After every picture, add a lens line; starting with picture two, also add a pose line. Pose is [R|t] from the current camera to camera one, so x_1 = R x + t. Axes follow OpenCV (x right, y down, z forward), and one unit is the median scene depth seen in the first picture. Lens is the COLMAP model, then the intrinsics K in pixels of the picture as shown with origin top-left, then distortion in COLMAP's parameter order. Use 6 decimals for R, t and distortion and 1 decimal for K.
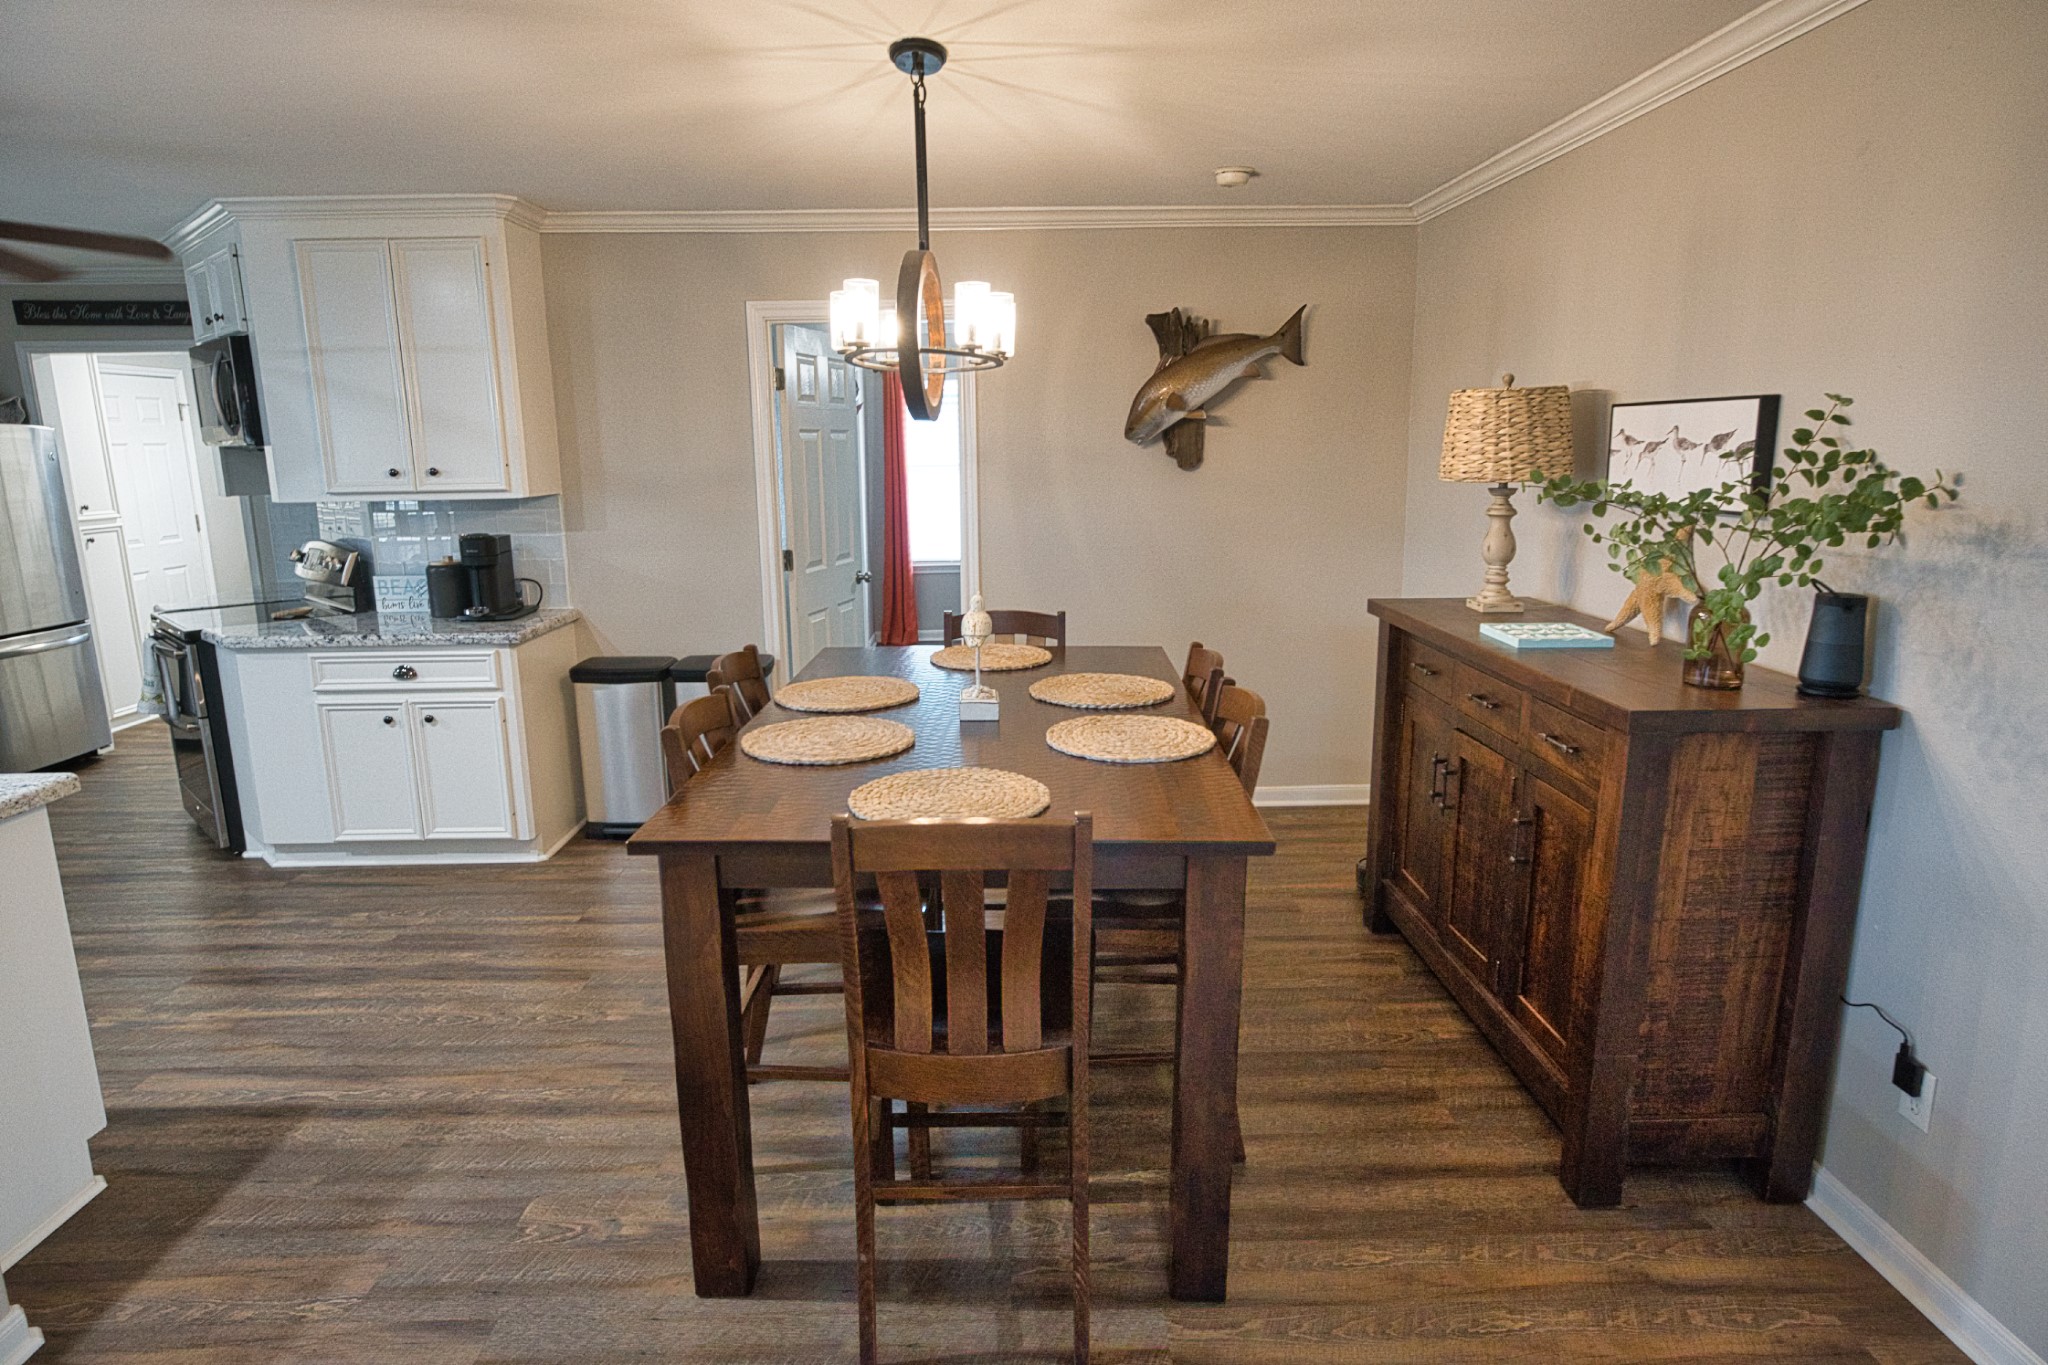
lens RADIAL K [[1166.7, 0, 1015.7], [0, 1166.7, 679.2], [0, 0, 1]] dist [-0.009436, 0.003669]
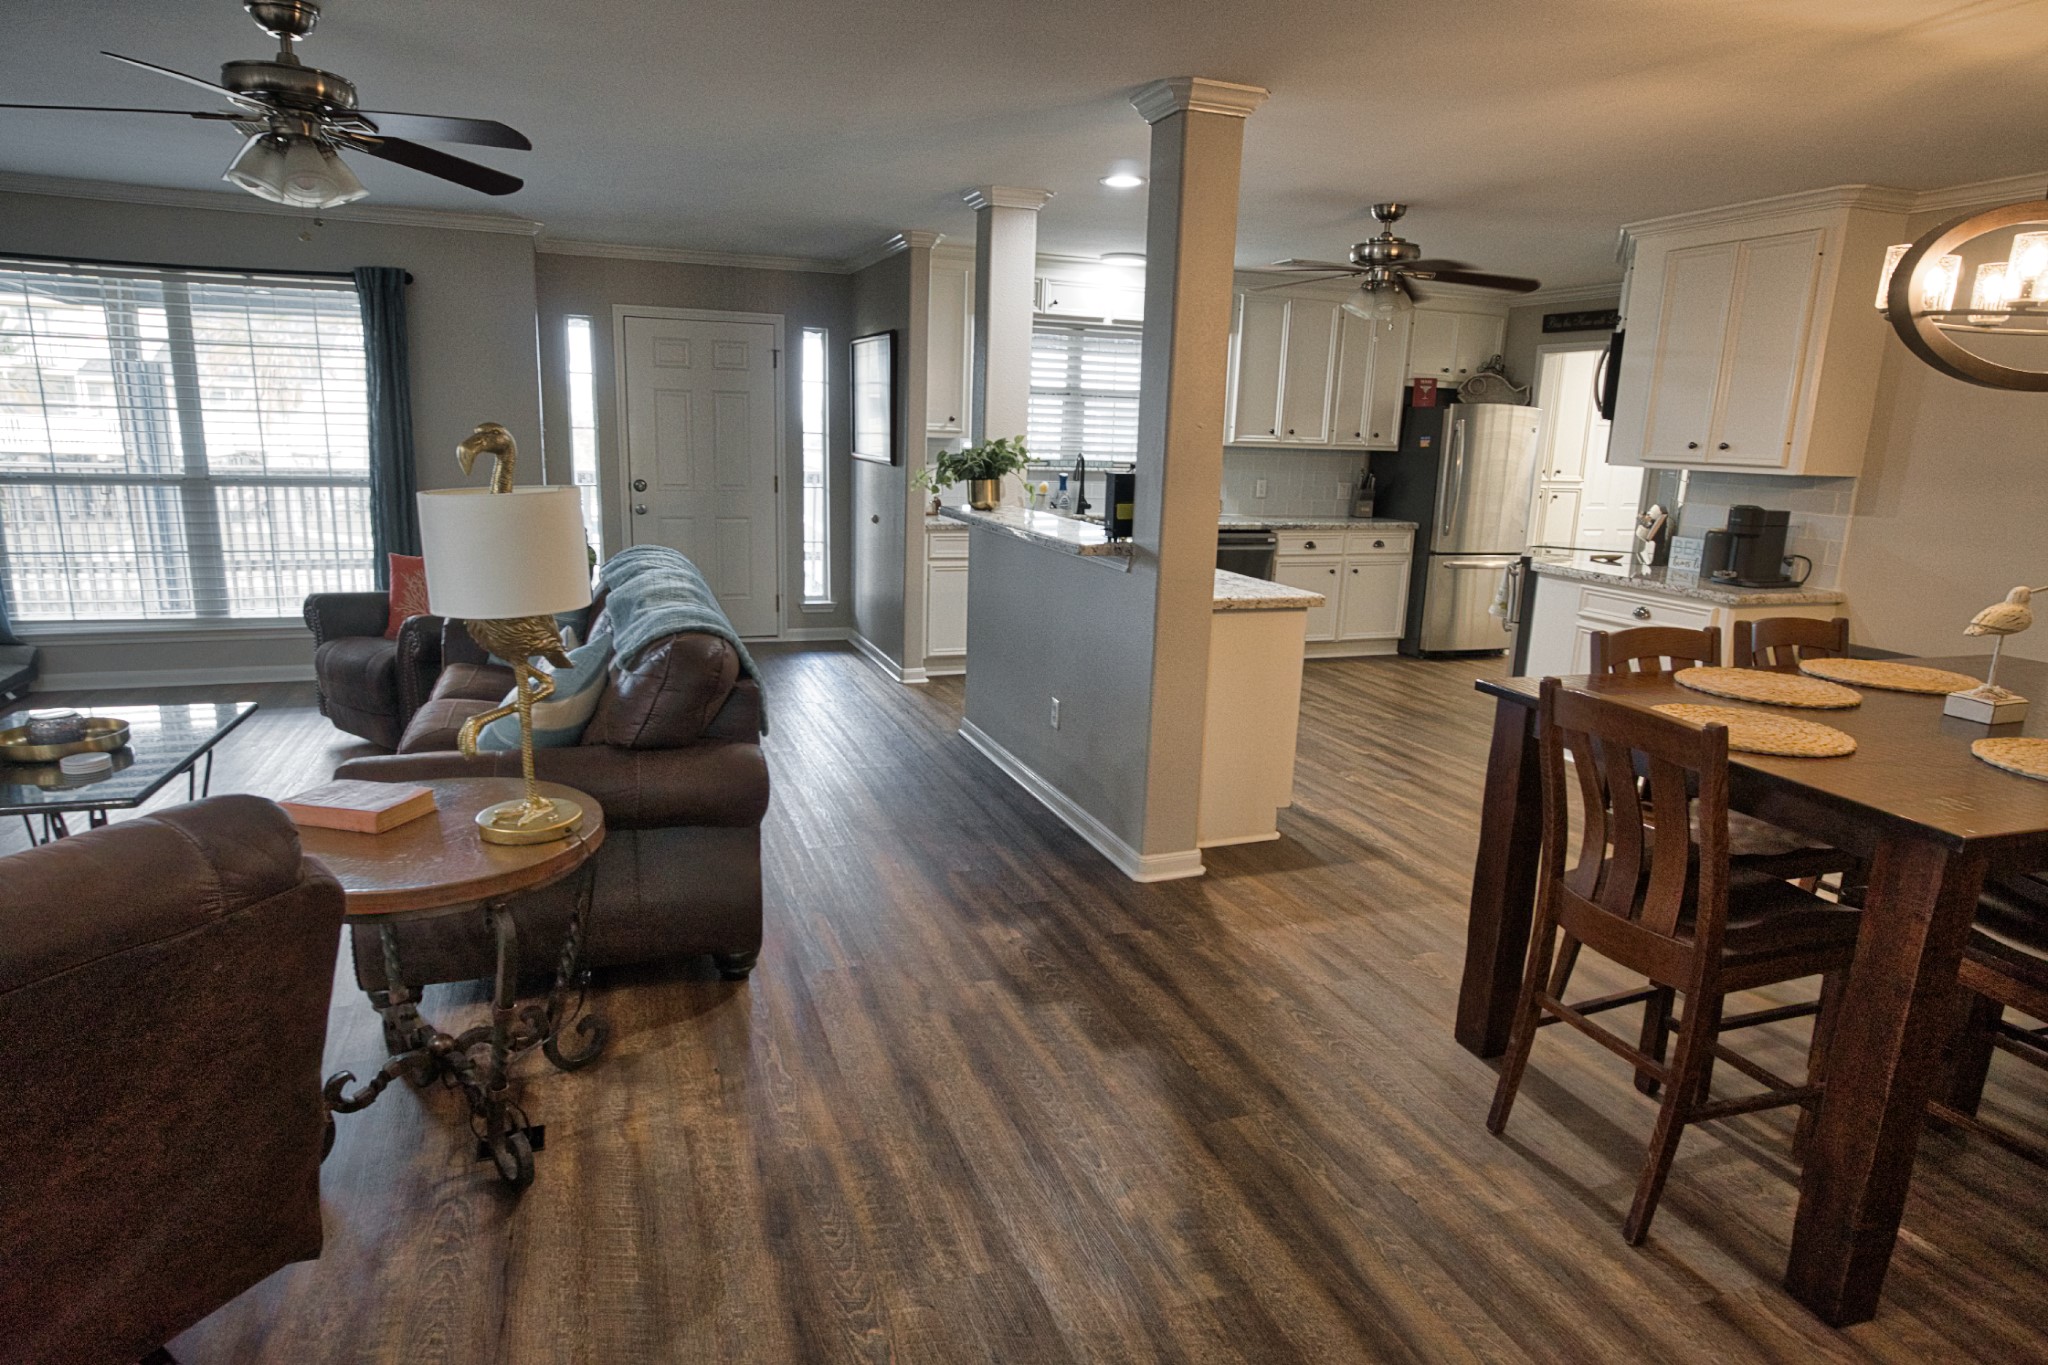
lens RADIAL K [[1166.7, 0, 1006.3], [0, 1166.7, 690.9], [0, 0, 1]] dist [-0.009436, 0.003669]
pose [[0.324714, 0.234093, -0.916385, 0.367103], [-0.231378, 0.959108, 0.163019, 0.026924], [0.917074, 0.159097, 0.365600, -0.010841]]
